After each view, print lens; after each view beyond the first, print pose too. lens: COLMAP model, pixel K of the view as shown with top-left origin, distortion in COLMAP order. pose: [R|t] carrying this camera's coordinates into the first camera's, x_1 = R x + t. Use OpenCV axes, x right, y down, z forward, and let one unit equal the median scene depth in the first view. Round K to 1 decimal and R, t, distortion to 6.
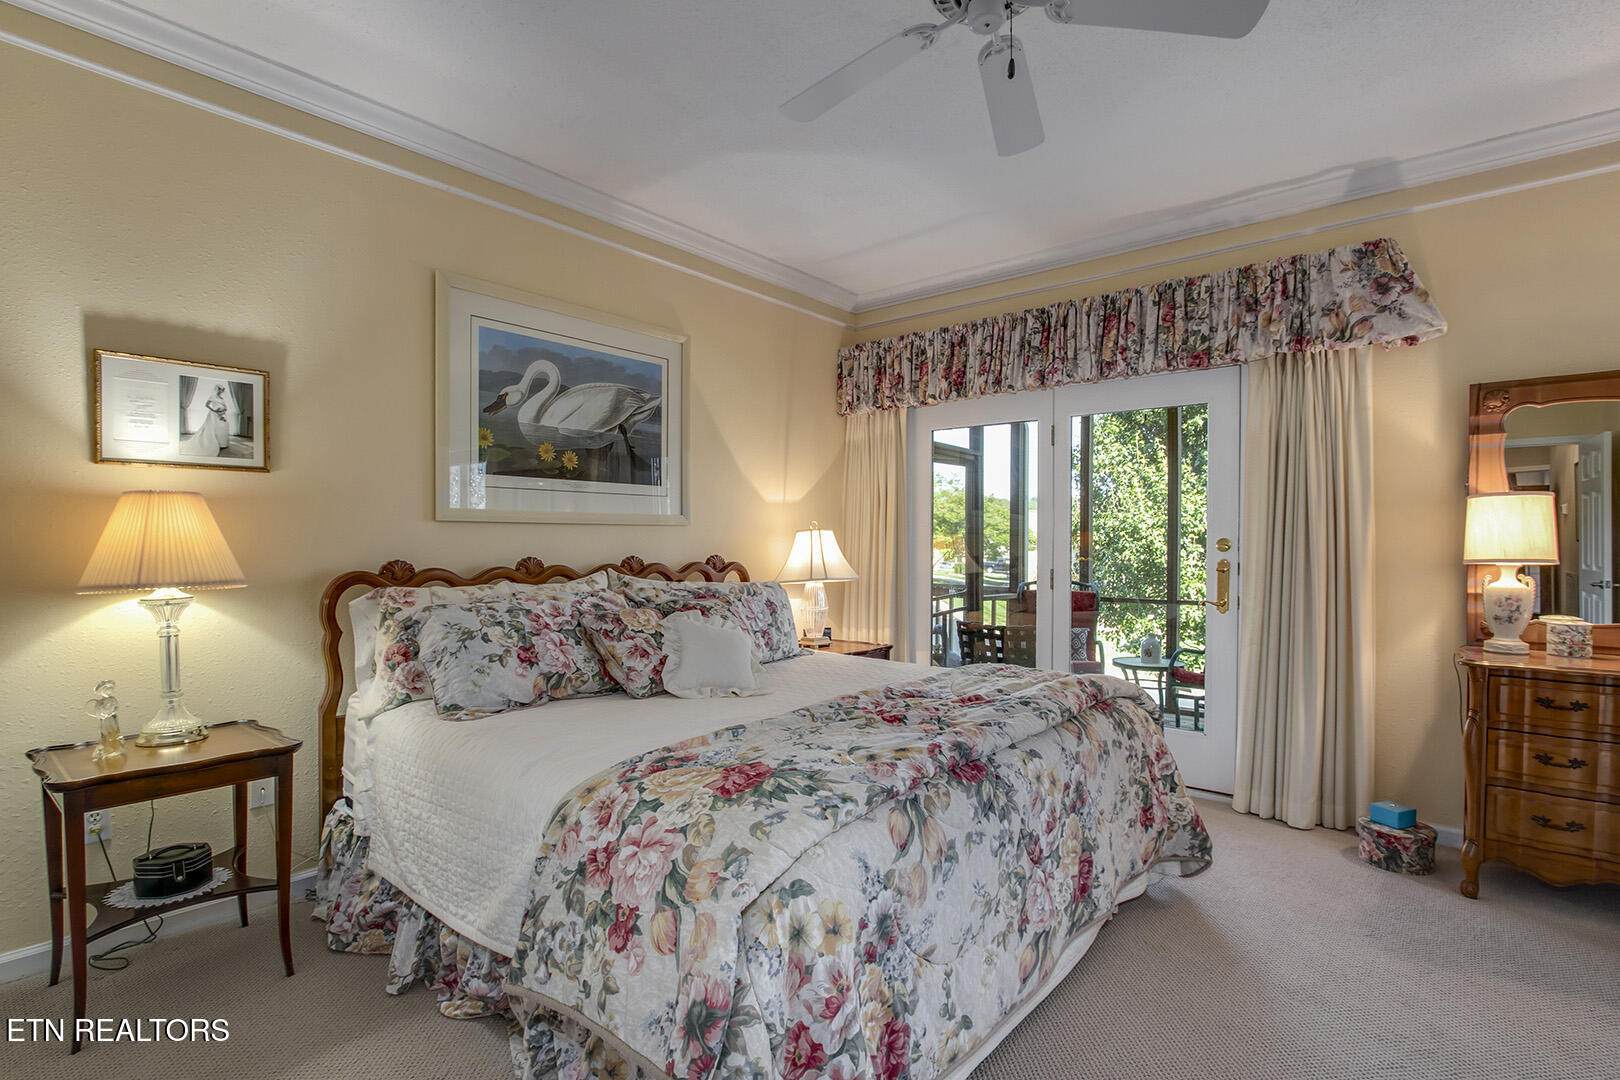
lens RADIAL K [[775.9, 0, 808.2], [0, 775.9, 542.6], [0, 0, 1]] dist [-0.018908, 0.002954]
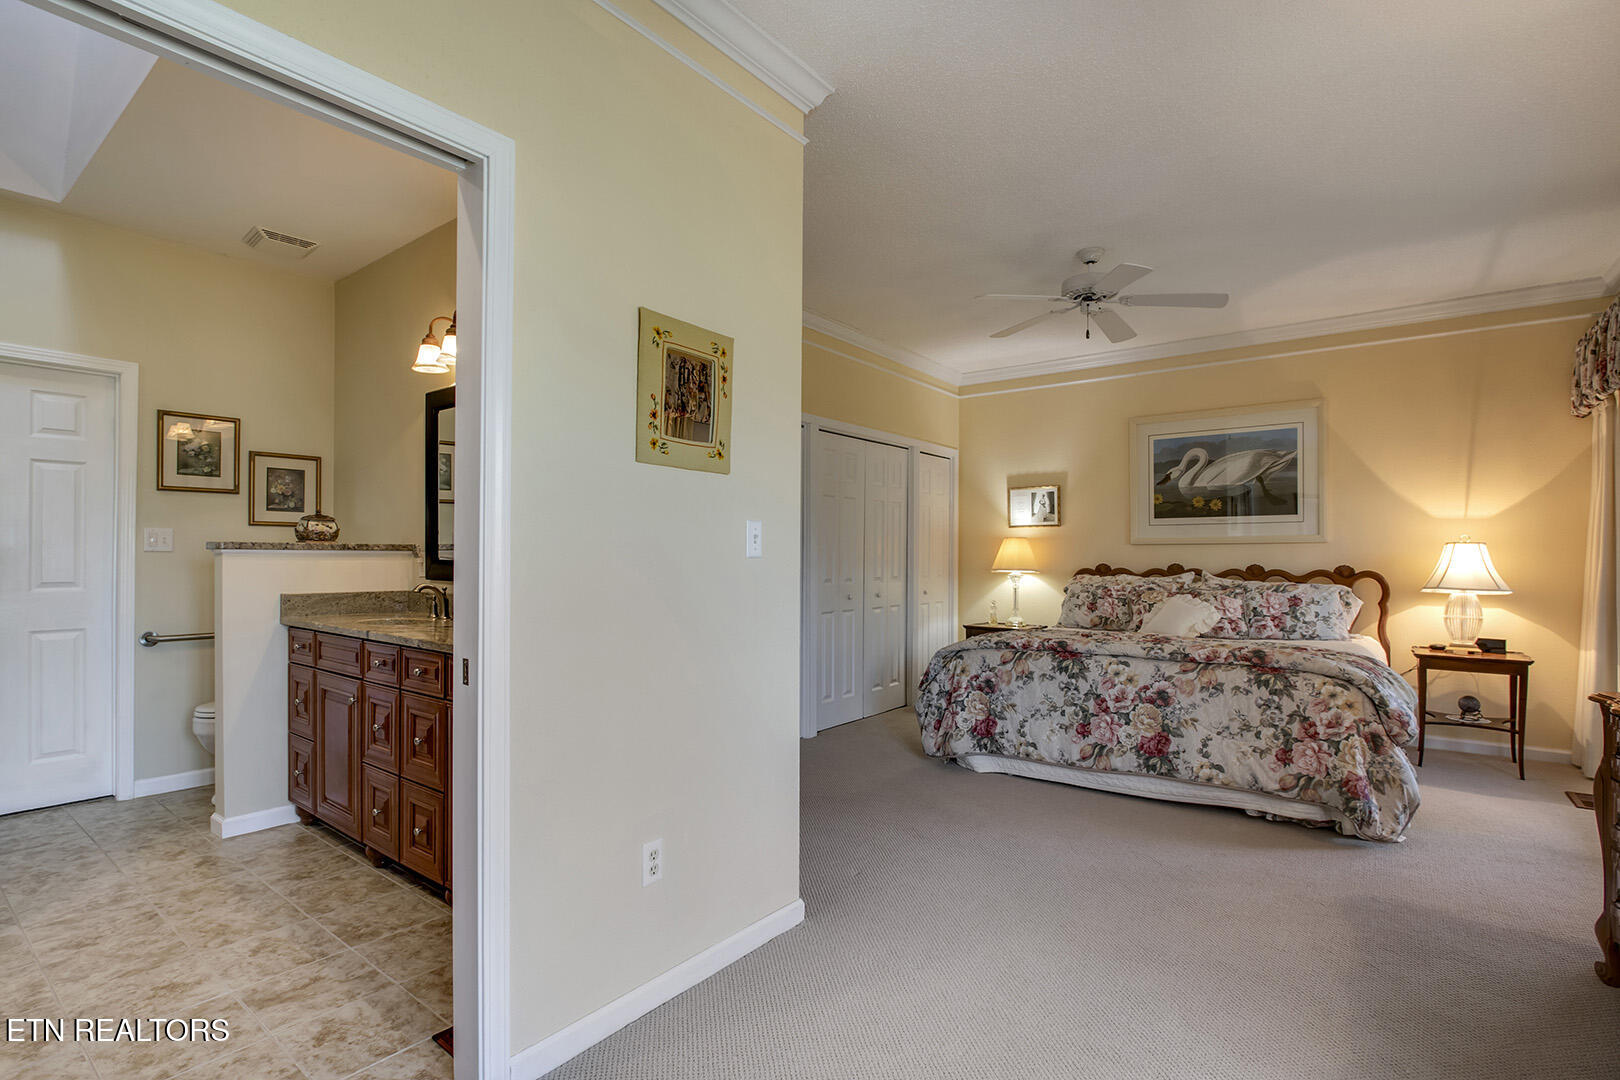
lens RADIAL K [[775.9, 0, 810.0], [0, 775.9, 547.4], [0, 0, 1]] dist [-0.018908, 0.002954]
pose [[0.046879, -0.011159, -0.998838, 1.385090], [-0.001620, 0.999935, -0.011247, 0.003276], [0.998899, 0.002145, 0.046858, 0.076878]]
